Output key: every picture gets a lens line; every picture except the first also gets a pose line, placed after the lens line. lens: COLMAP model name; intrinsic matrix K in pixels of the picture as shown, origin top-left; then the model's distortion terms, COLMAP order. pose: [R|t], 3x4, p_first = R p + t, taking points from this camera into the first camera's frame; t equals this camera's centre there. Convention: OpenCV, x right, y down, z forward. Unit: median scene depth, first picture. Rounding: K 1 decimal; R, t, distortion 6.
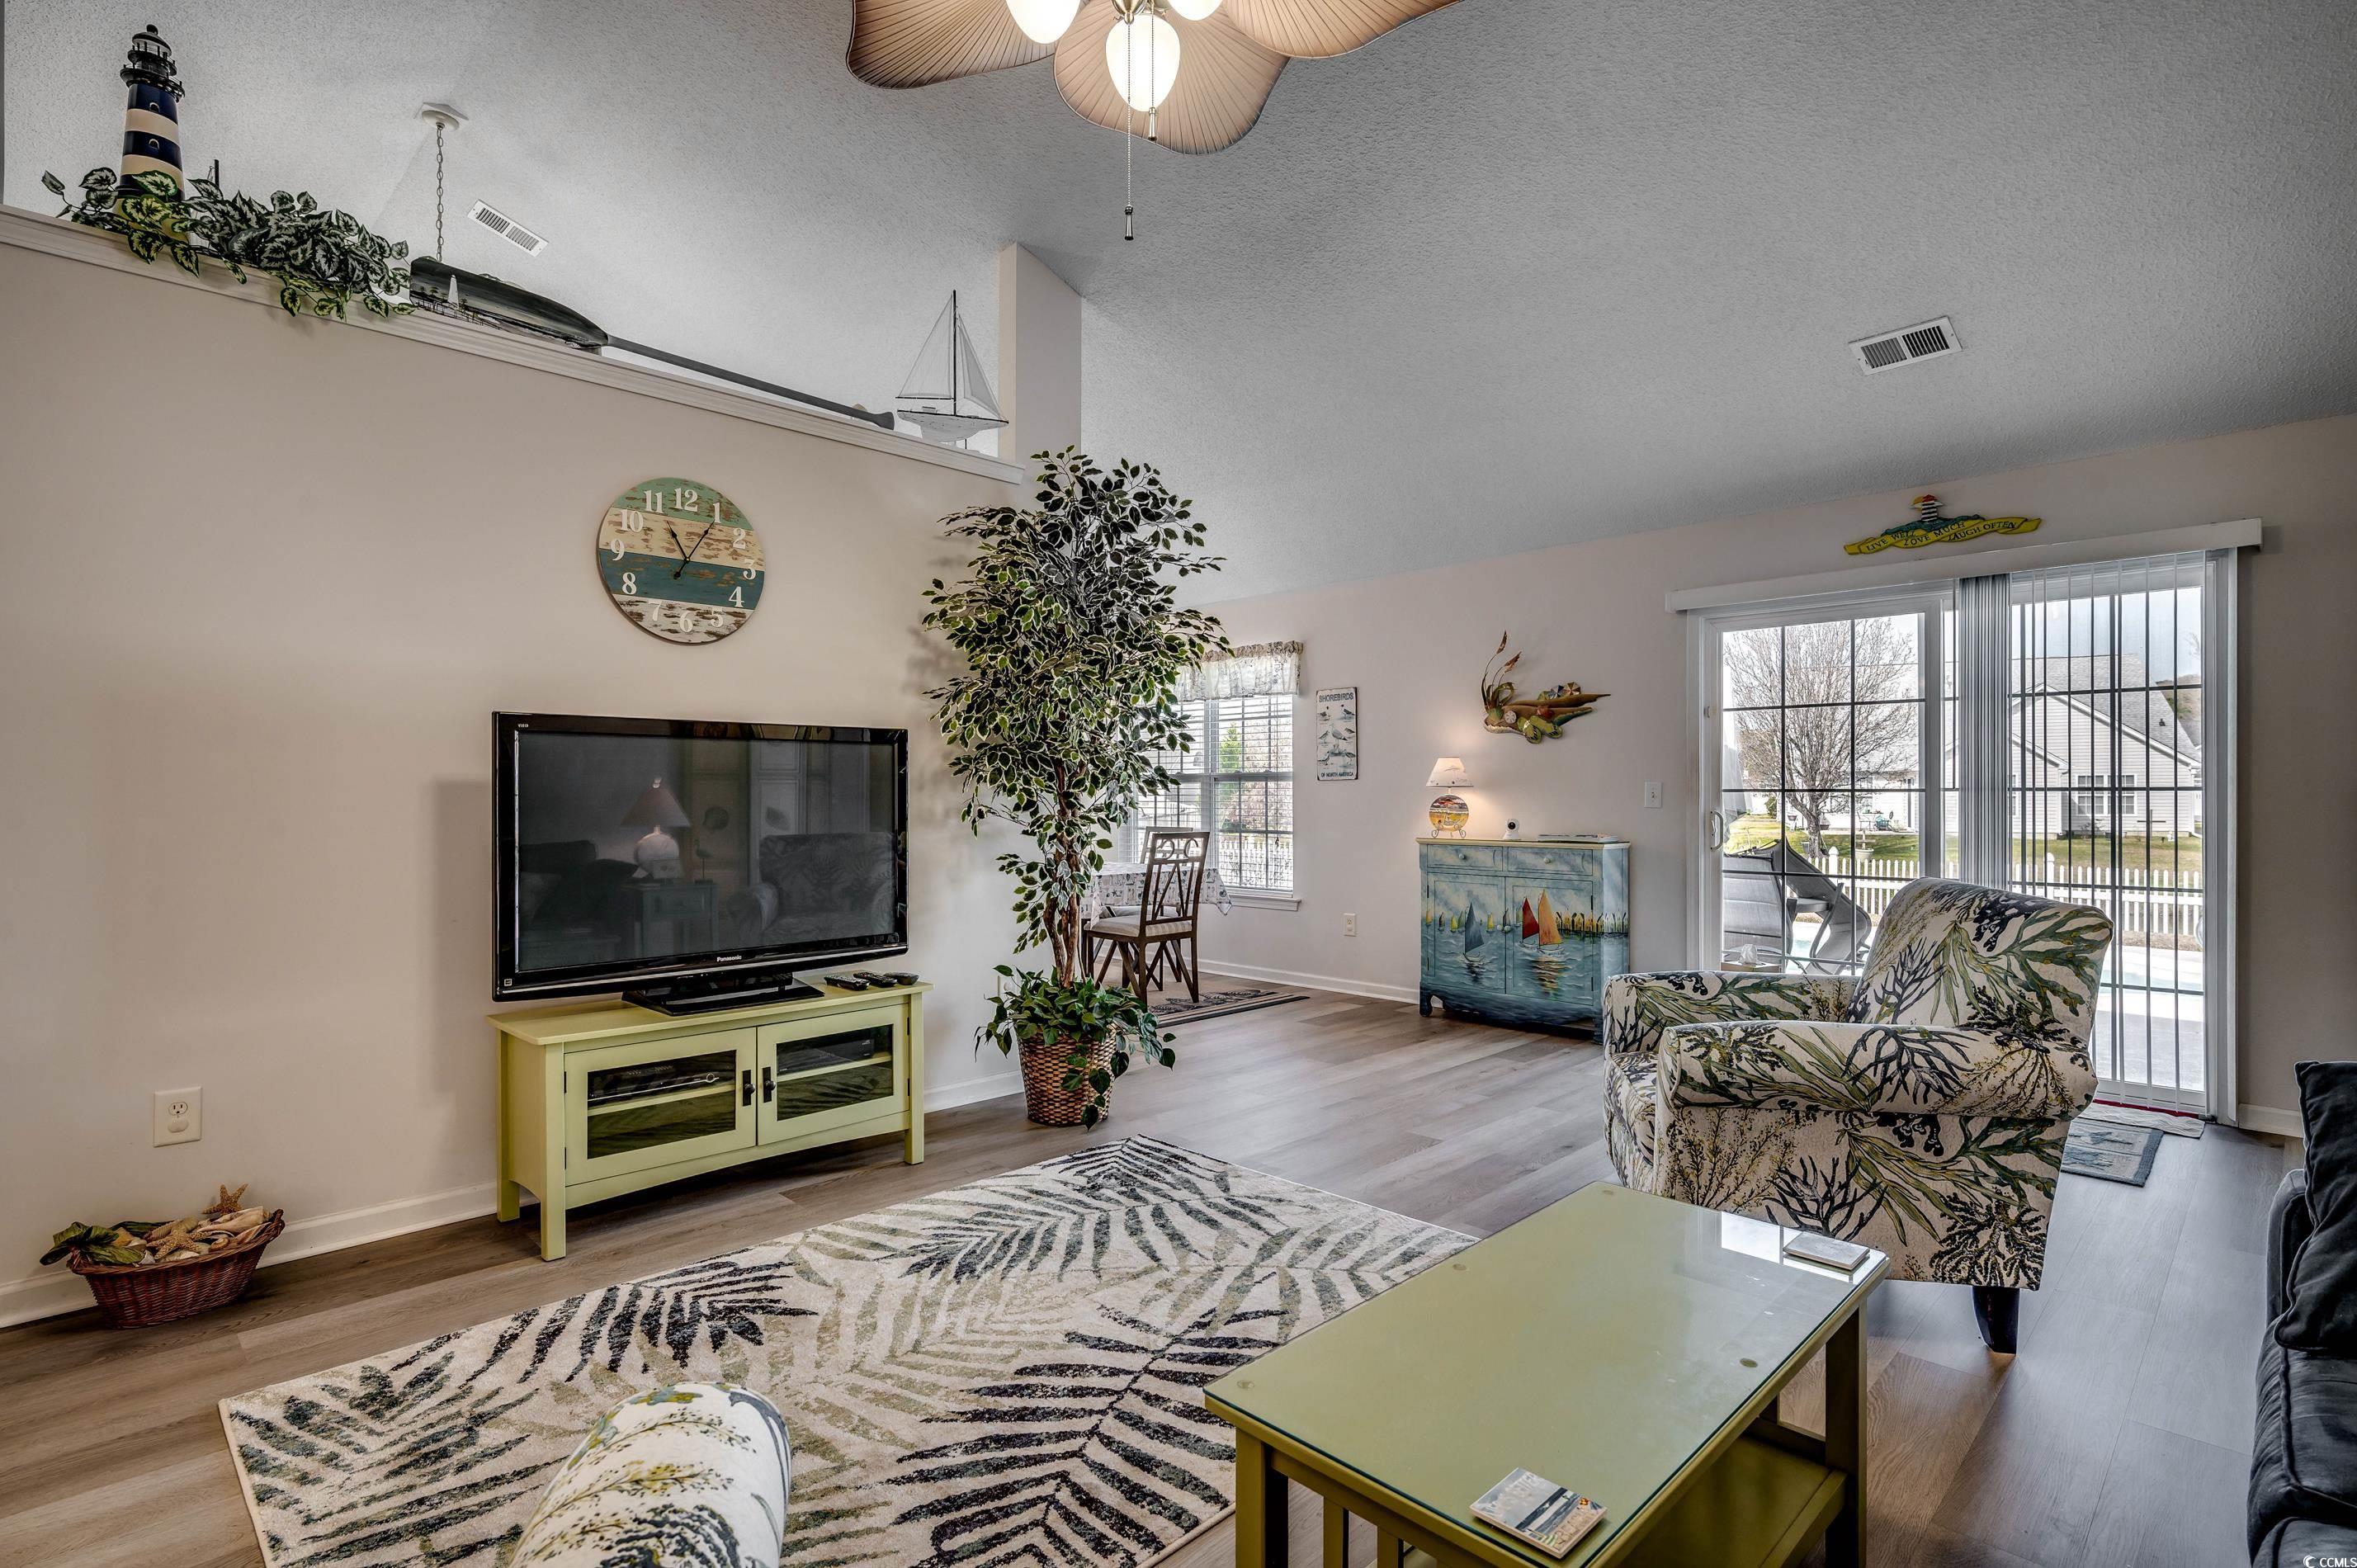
lens RADIAL K [[1143.5, 0, 1186.3], [0, 1143.5, 791.1], [0, 0, 1]] dist [-0.001084, -0.000349]
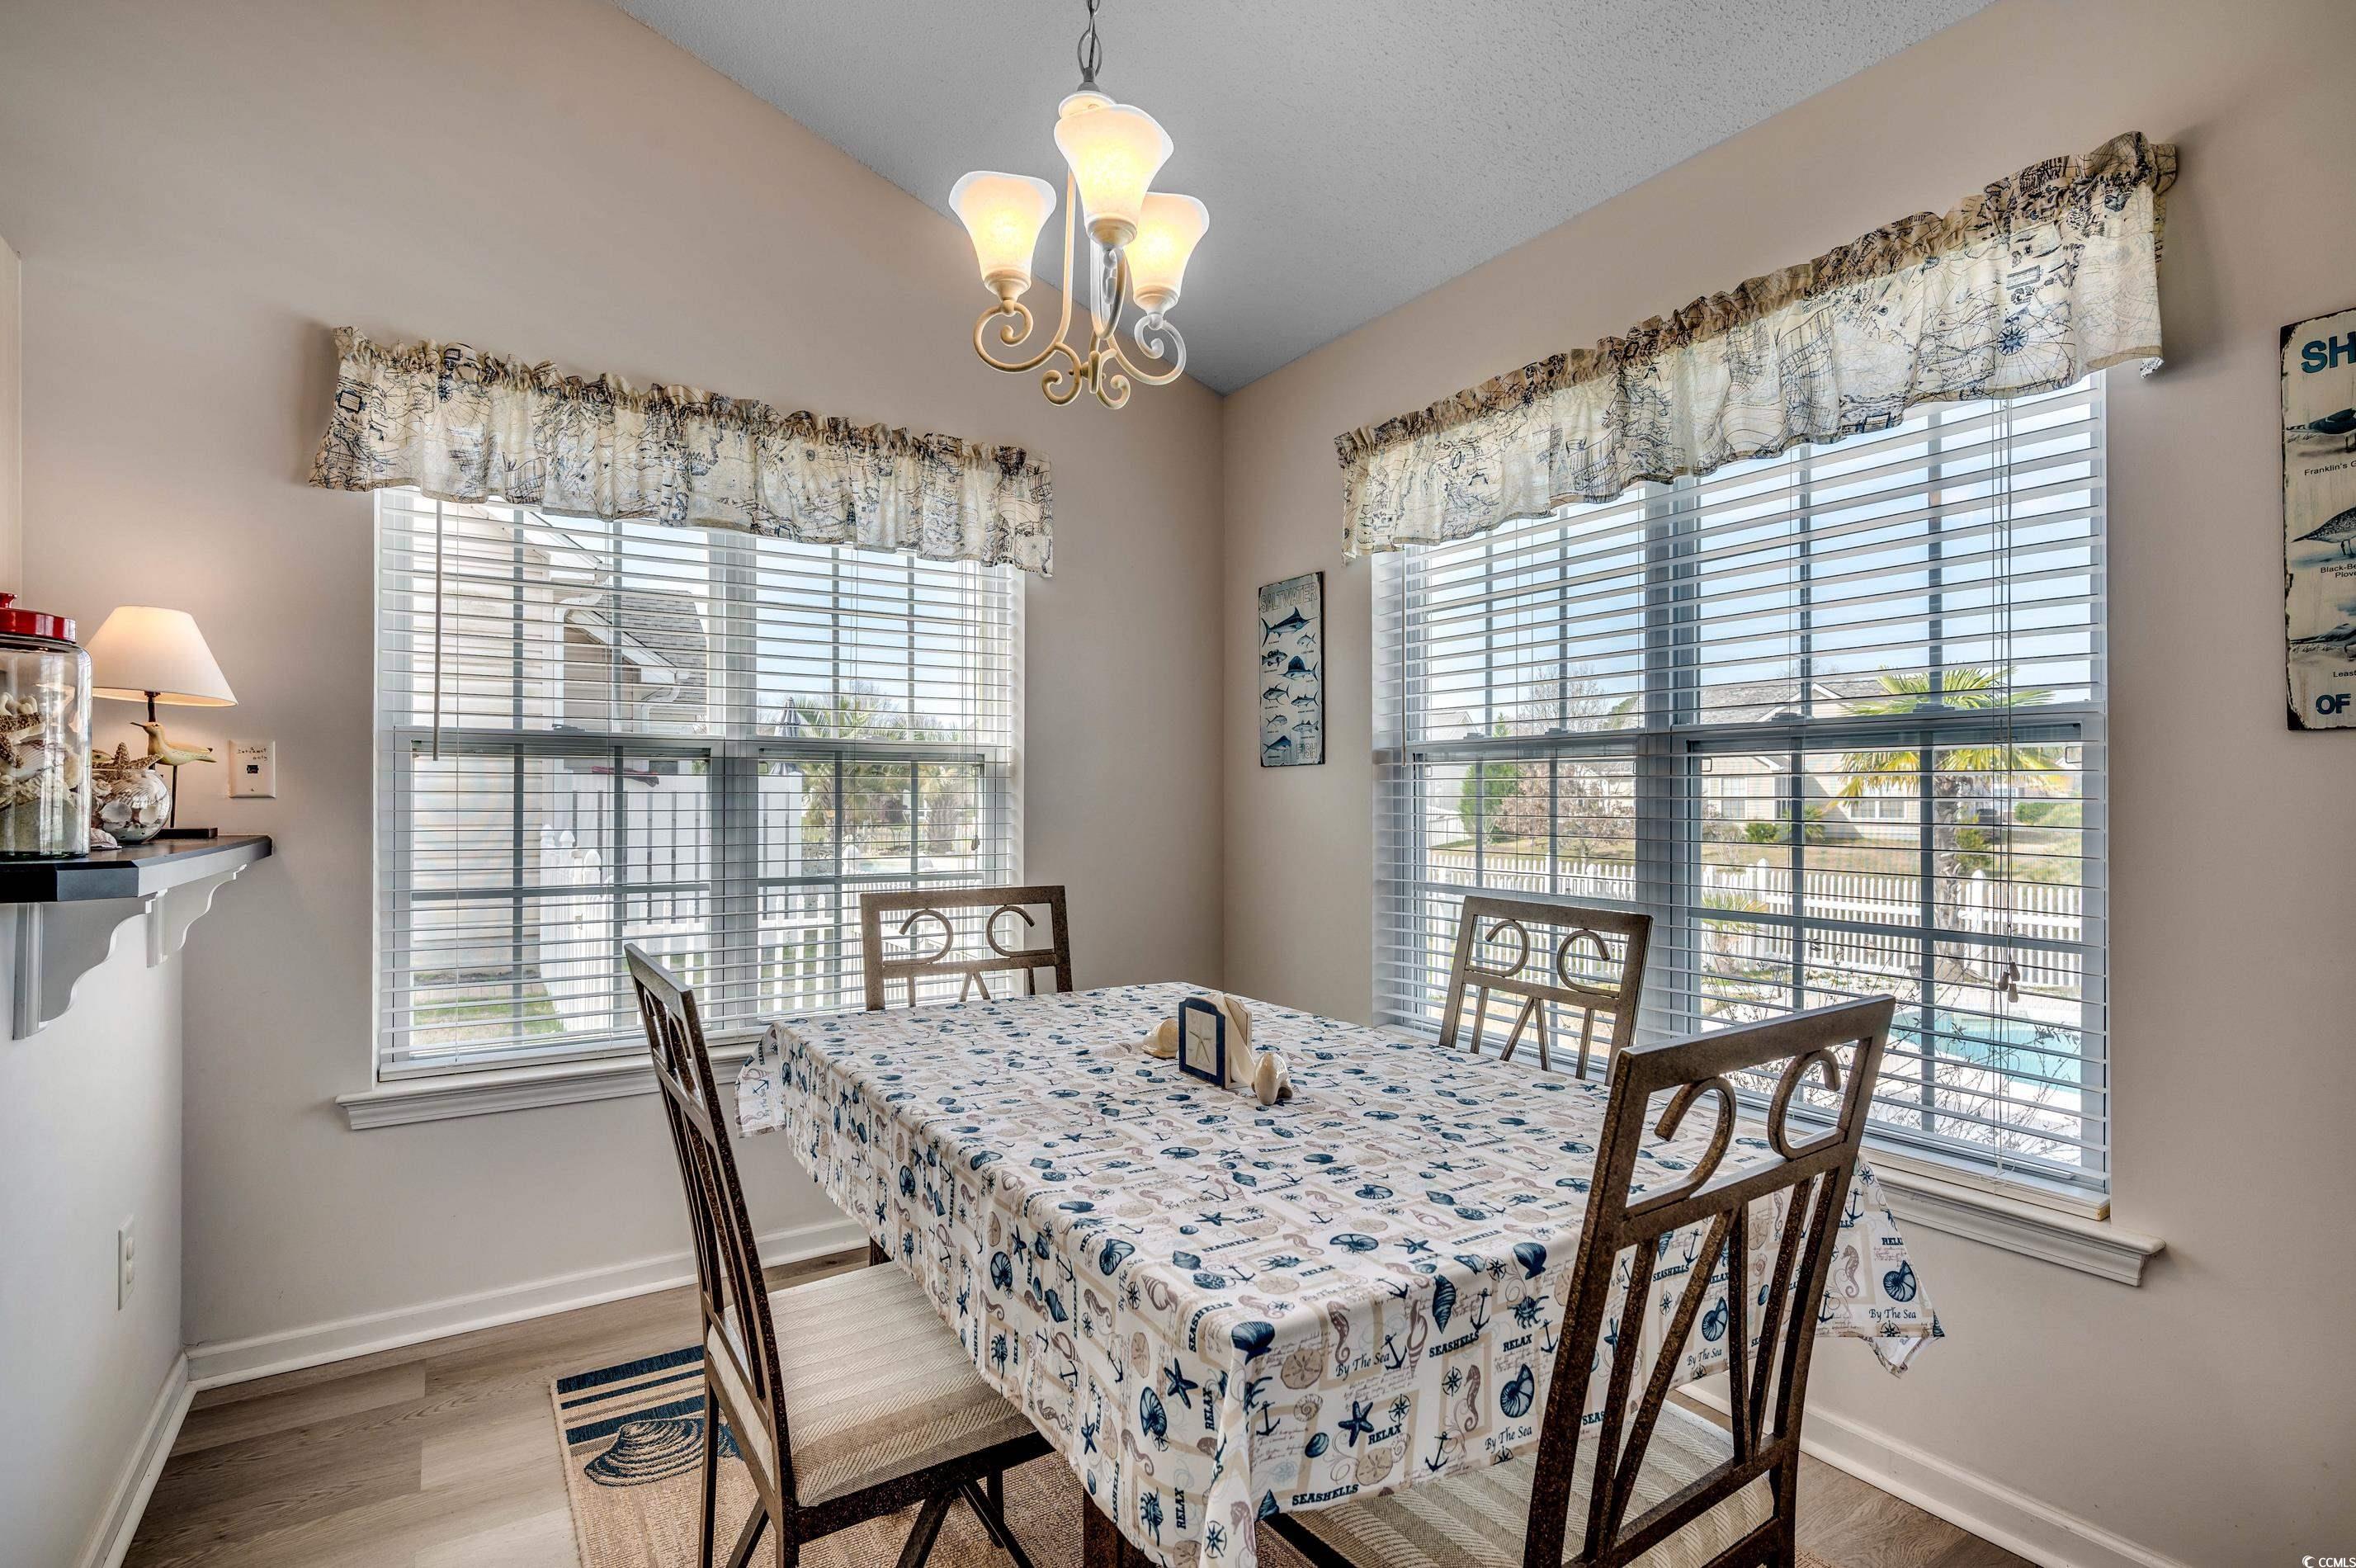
lens RADIAL K [[1141.1, 0, 1185.8], [0, 1141.1, 801.2], [0, 0, 1]] dist [0.000315, 0.000578]
pose [[0.977319, 0.002562, -0.211758, -0.093253], [-0.001203, 0.999978, 0.006549, 0.006735], [0.211770, -0.006146, 0.977300, 1.478823]]
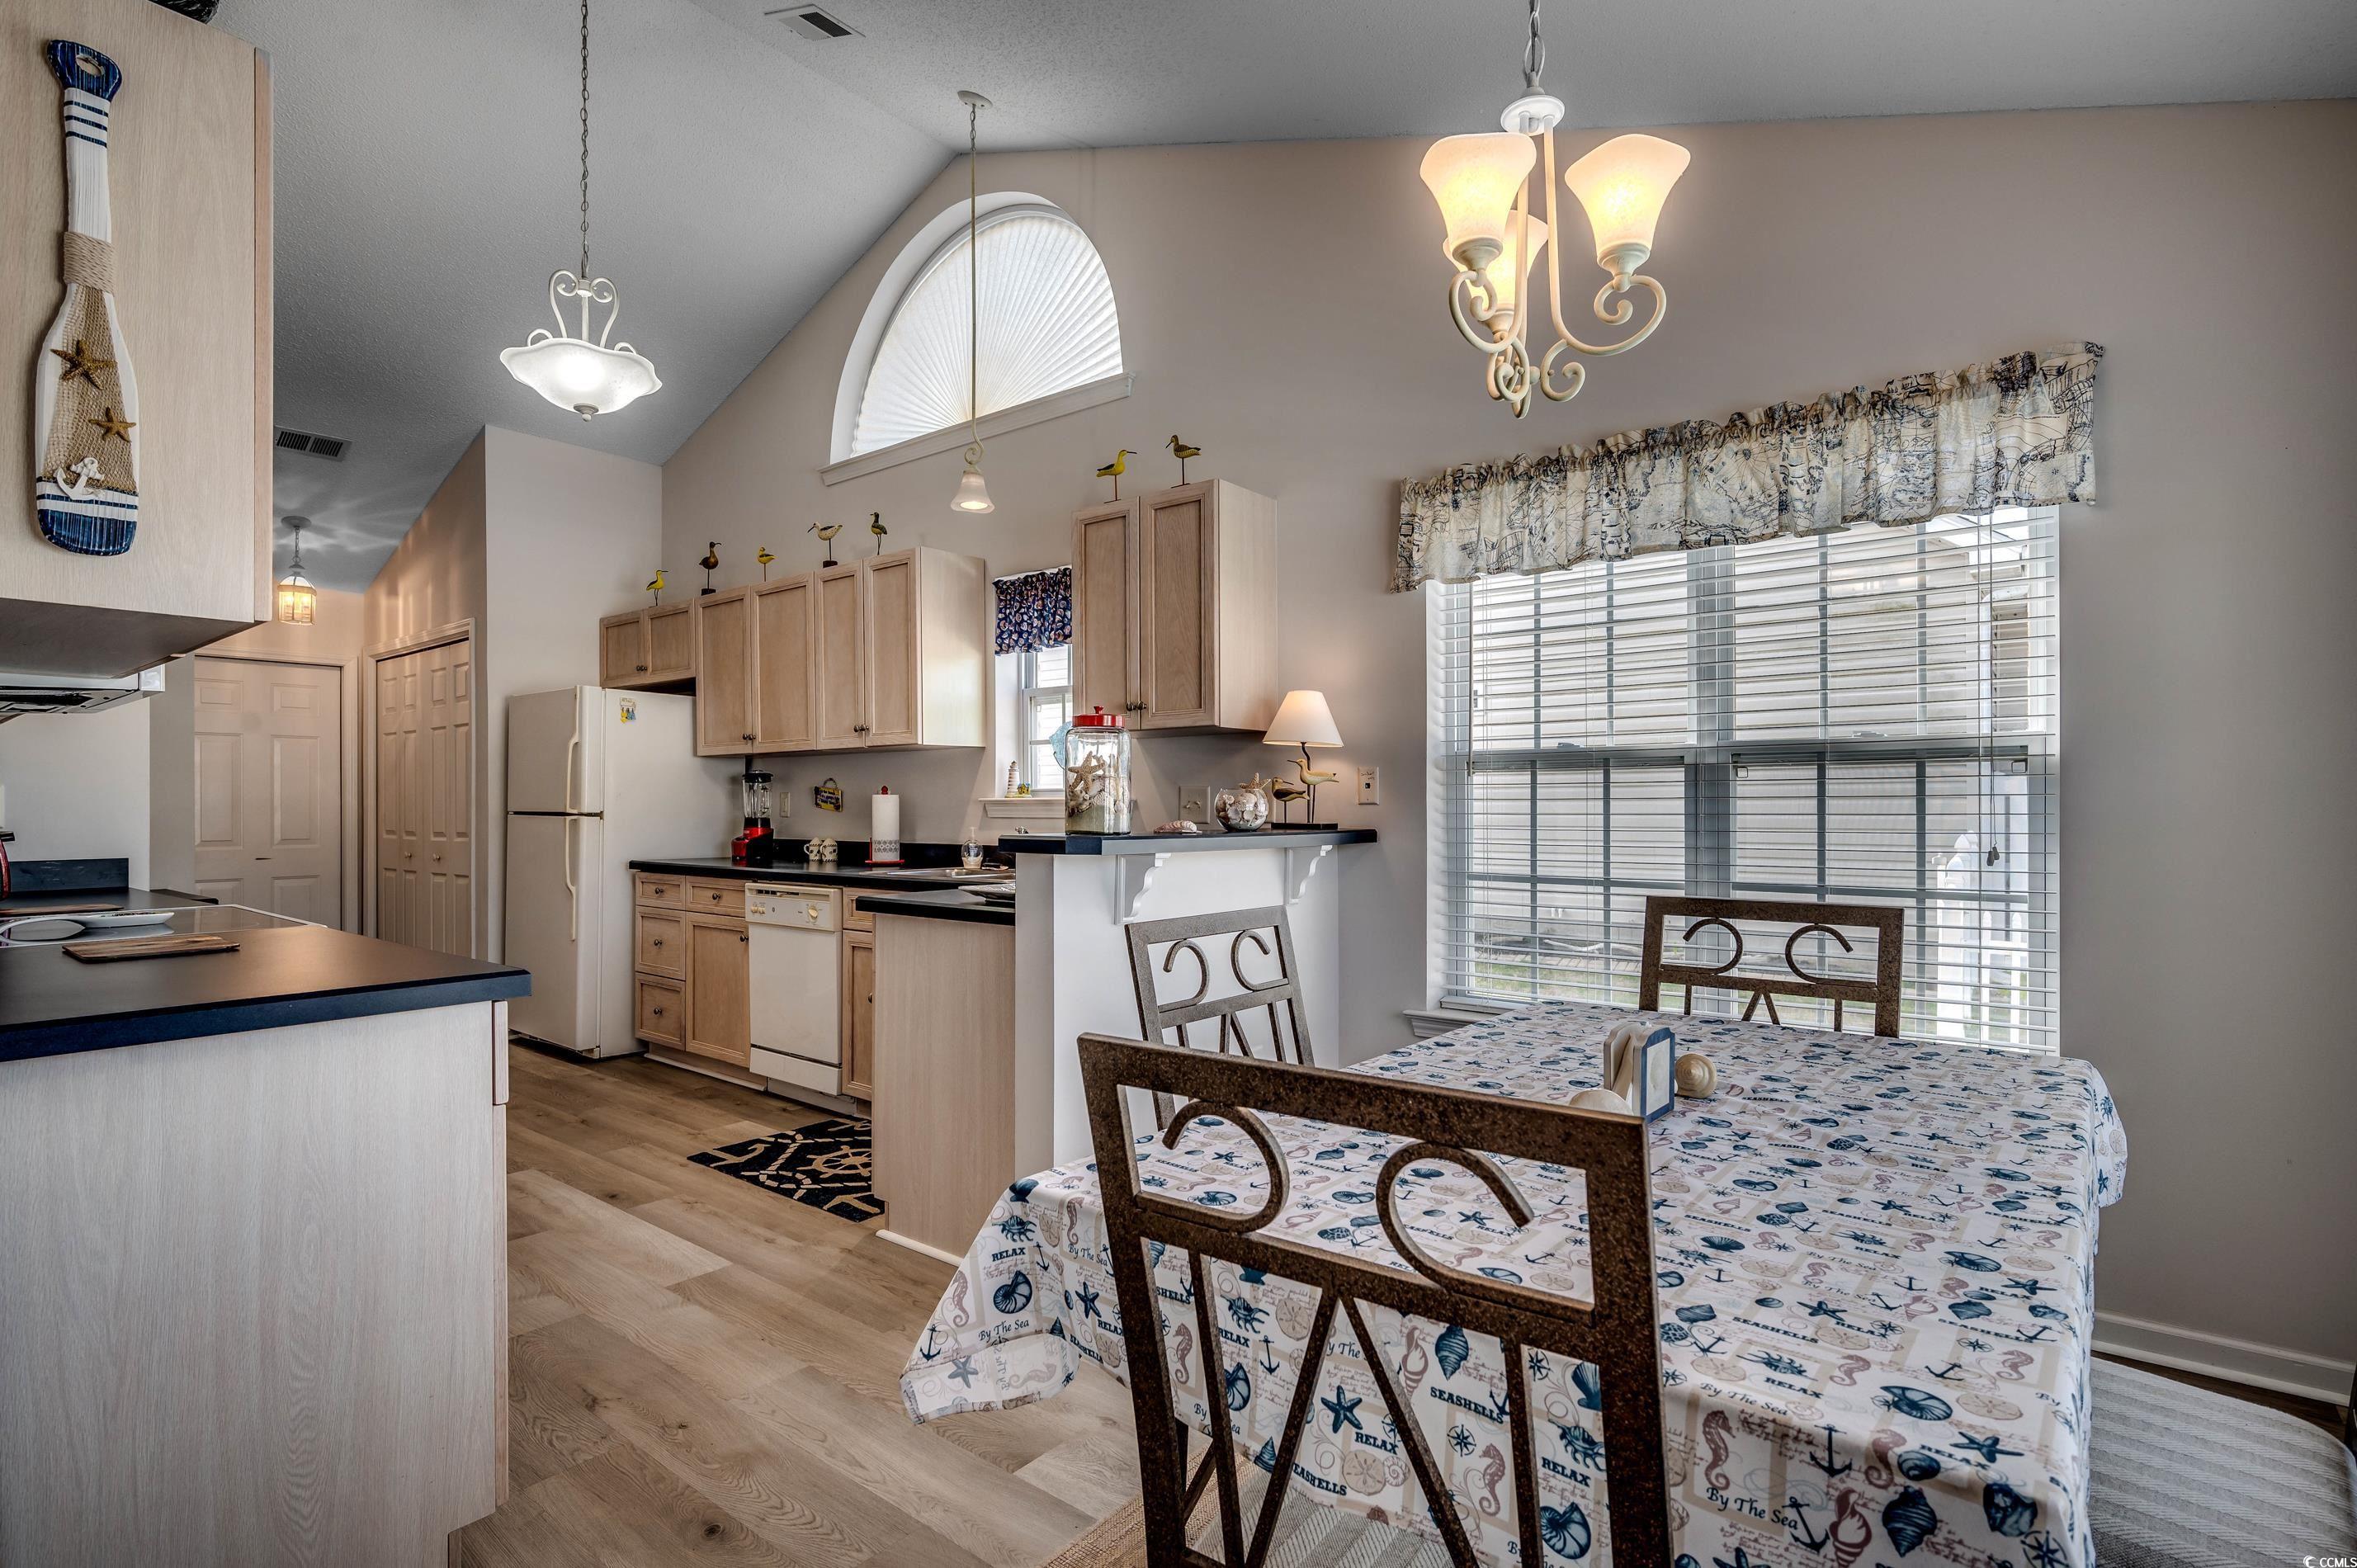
lens RADIAL K [[1135.4, 0, 1182.6], [0, 1135.4, 799.9], [0, 0, 1]] dist [-0.002454, -0.000238]
pose [[0.109046, -0.005154, -0.994023, 0.222278], [0.006831, 0.999967, -0.004435, 0.009170], [0.994013, -0.006306, 0.109077, 1.739344]]
